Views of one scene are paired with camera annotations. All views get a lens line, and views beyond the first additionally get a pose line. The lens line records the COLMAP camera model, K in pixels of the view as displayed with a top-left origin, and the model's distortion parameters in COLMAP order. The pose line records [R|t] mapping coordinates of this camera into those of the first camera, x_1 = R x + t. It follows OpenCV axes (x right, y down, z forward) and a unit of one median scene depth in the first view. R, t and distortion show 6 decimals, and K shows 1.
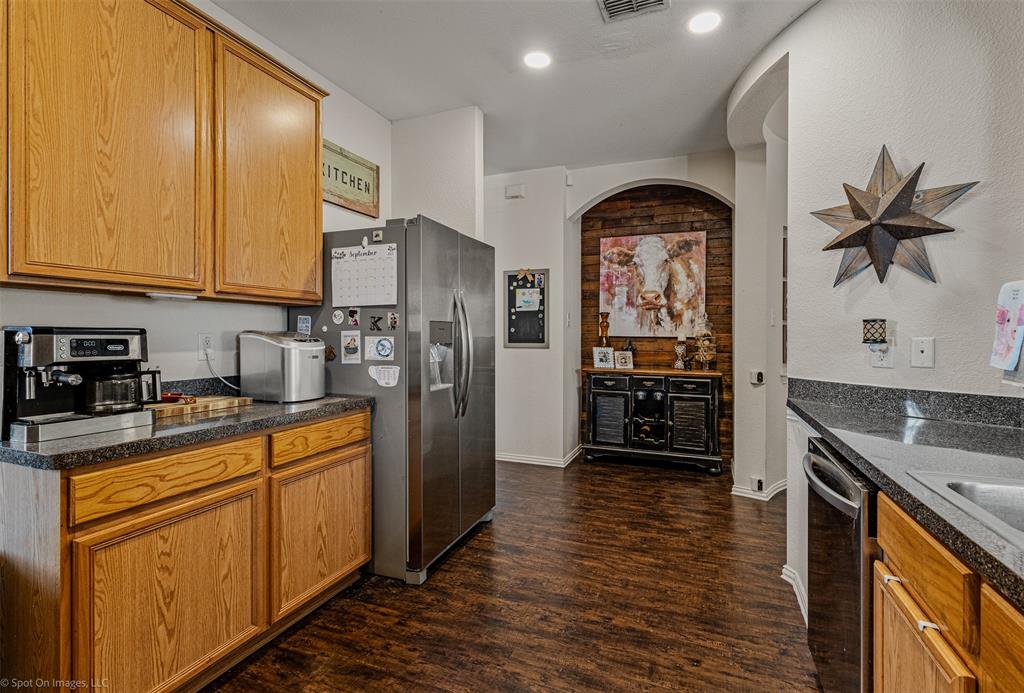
lens RADIAL K [[484.6, 0, 506.9], [0, 484.6, 343.0], [0, 0, 1]] dist [0.008517, 0.001021]
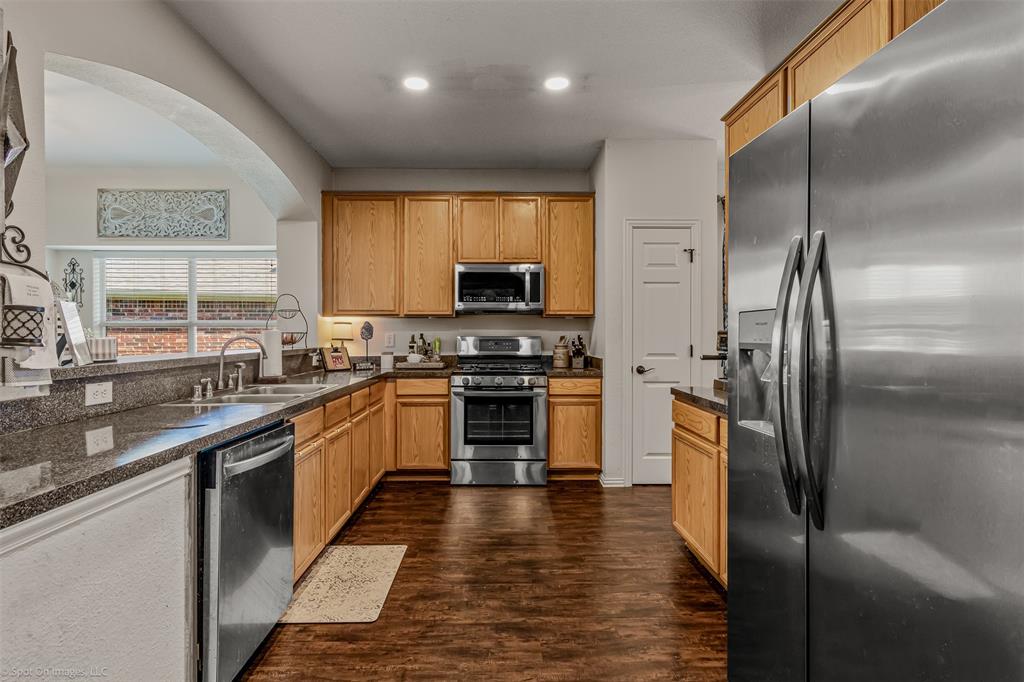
lens RADIAL K [[484.6, 0, 512.2], [0, 484.6, 338.8], [0, 0, 1]] dist [0.008517, 0.001021]
pose [[-0.908037, -0.000613, -0.418890, 0.476482], [-0.008051, 0.999840, 0.015989, -0.022704], [0.418813, 0.017891, -0.907896, 1.847064]]
